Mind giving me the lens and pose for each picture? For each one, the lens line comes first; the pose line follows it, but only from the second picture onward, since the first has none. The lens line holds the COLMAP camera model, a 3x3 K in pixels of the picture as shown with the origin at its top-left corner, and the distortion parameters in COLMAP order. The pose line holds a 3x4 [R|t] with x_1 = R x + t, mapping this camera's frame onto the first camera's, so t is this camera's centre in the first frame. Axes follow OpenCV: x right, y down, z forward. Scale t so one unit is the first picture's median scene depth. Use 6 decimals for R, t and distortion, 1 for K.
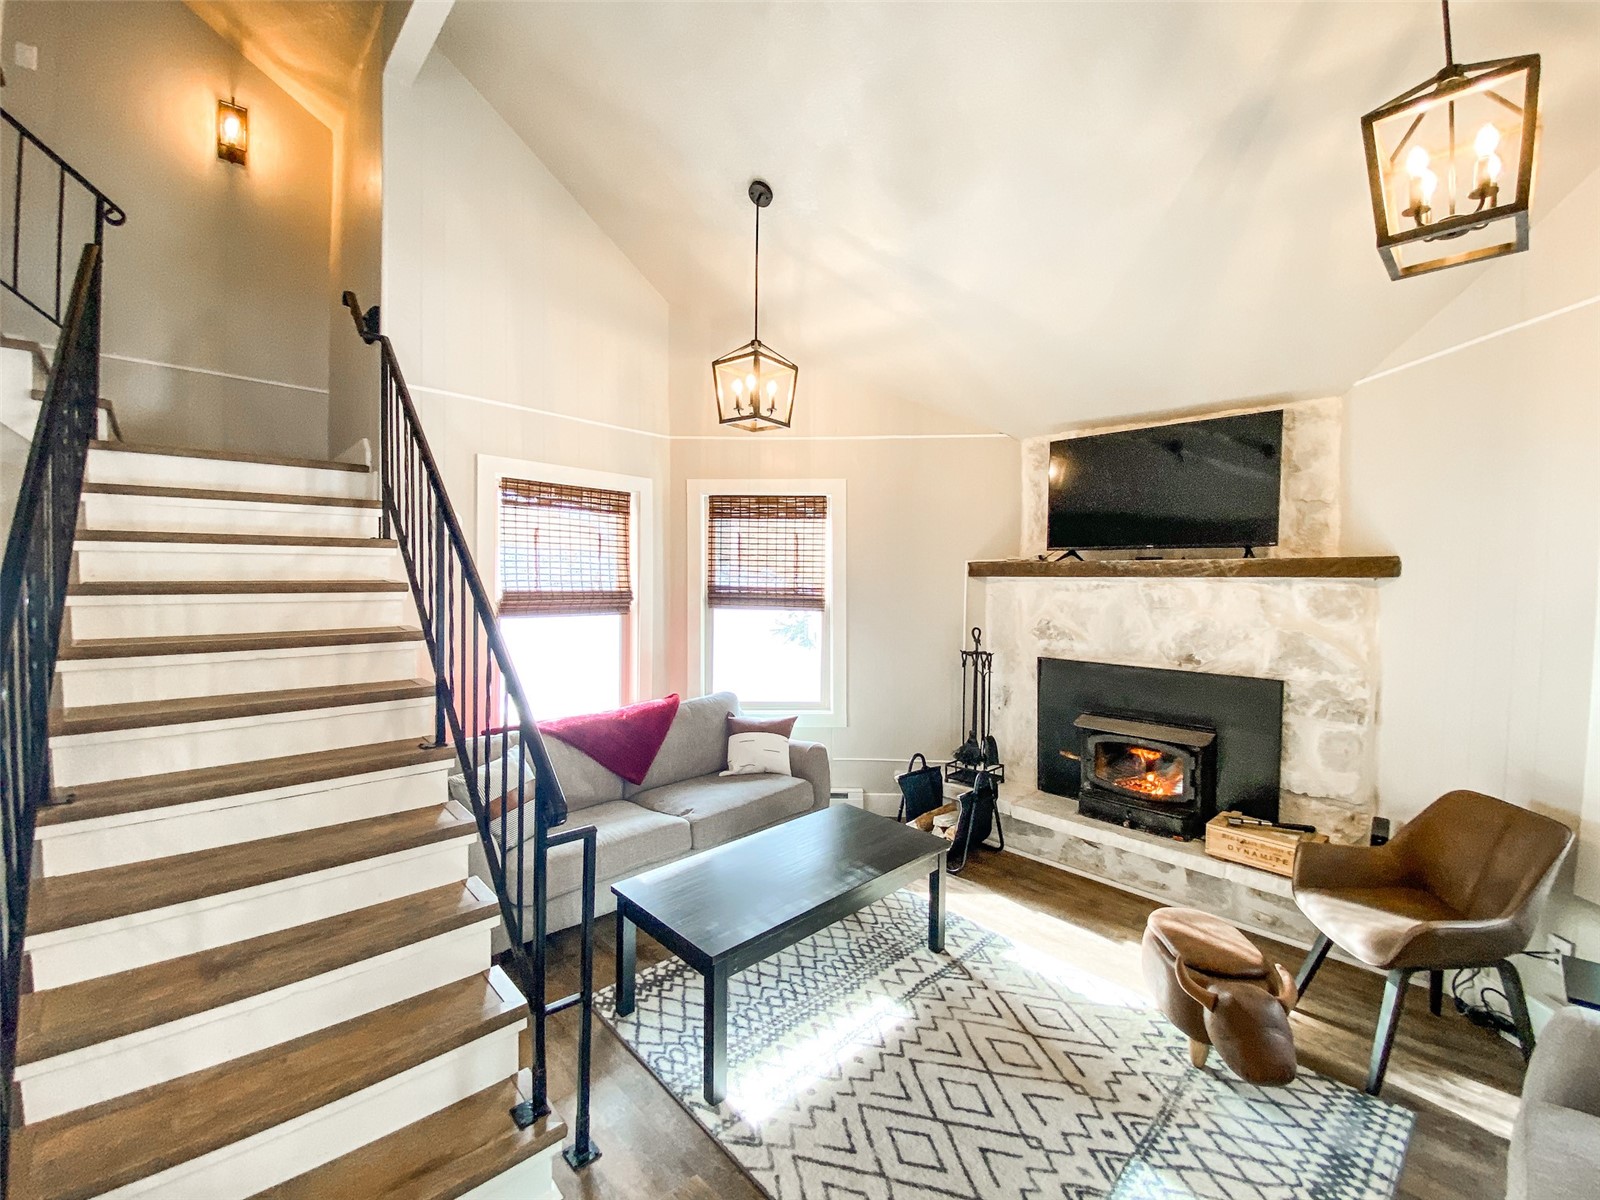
lens RADIAL K [[660.6, 0, 789.5], [0, 660.6, 599.5], [0, 0, 1]] dist [0.006177, -0.010601]
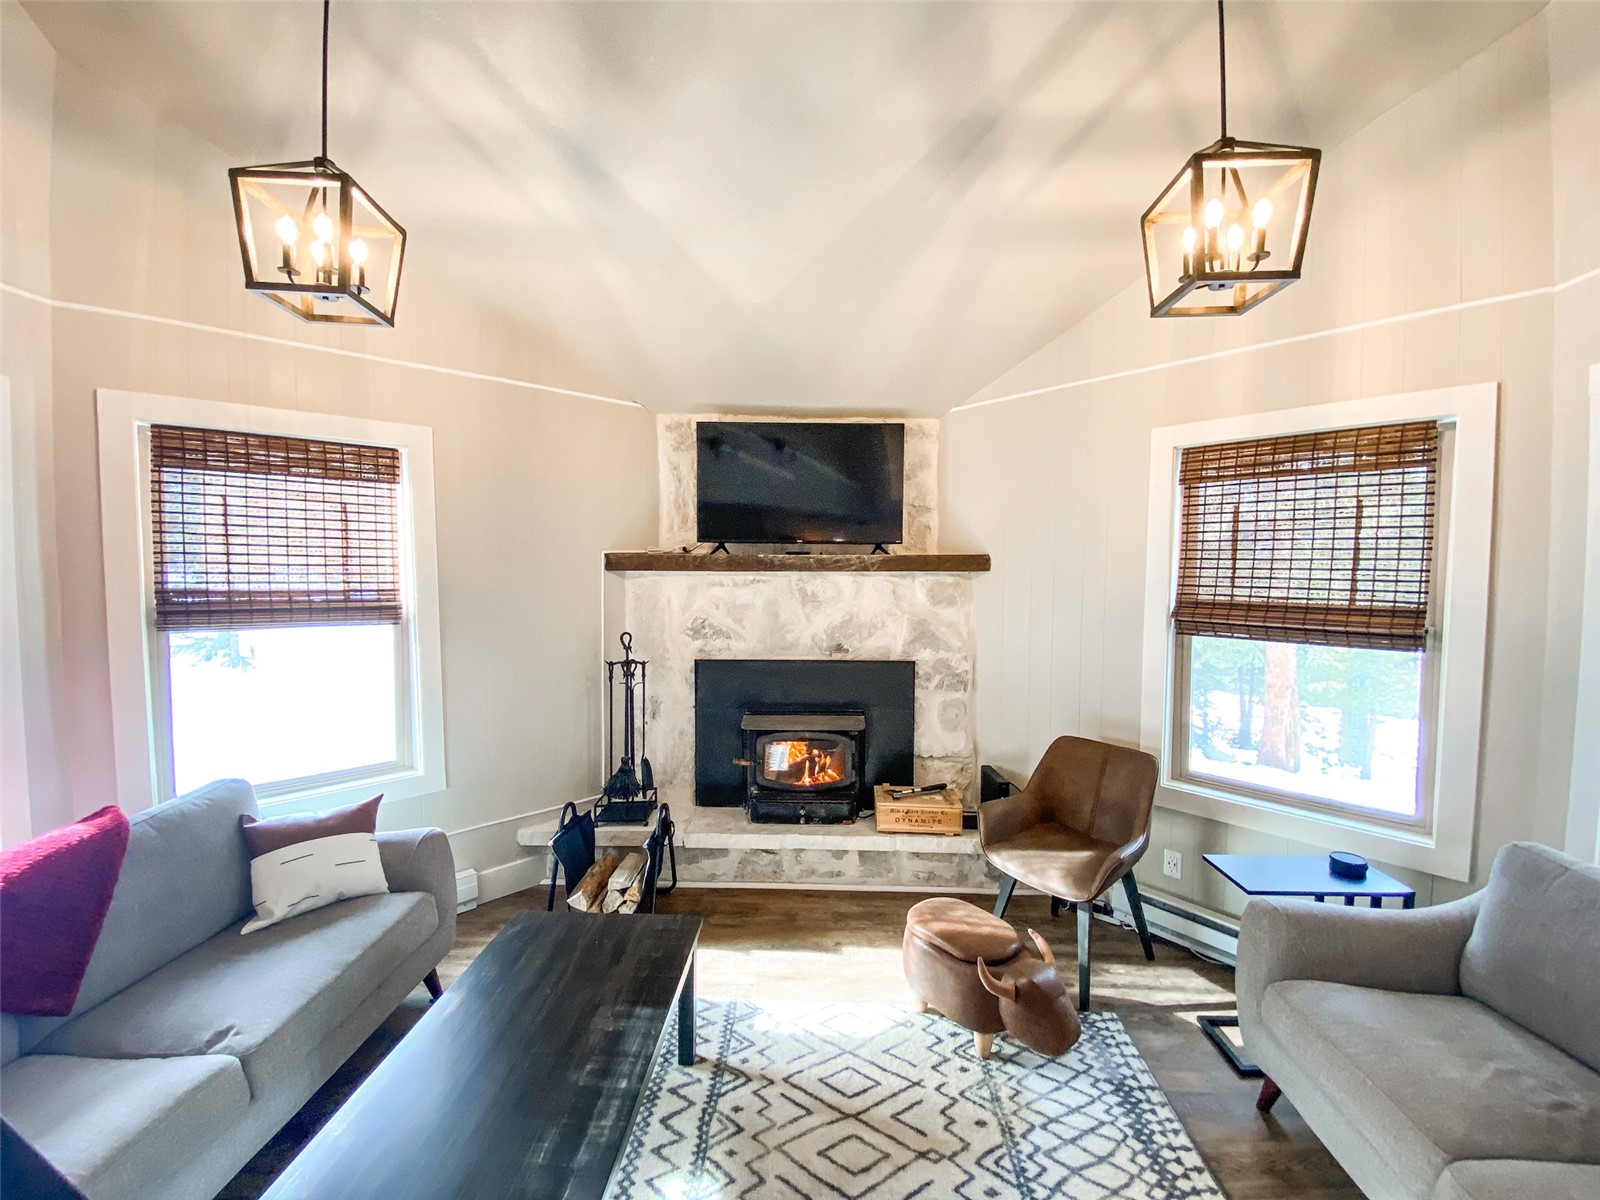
lens RADIAL K [[660.6, 0, 820.6], [0, 660.6, 600.8], [0, 0, 1]] dist [0.006177, -0.010601]
pose [[0.701752, -0.039131, 0.711346, -0.157360], [0.023678, 0.999220, 0.031609, -0.020426], [-0.712028, -0.005339, 0.702131, 0.285476]]
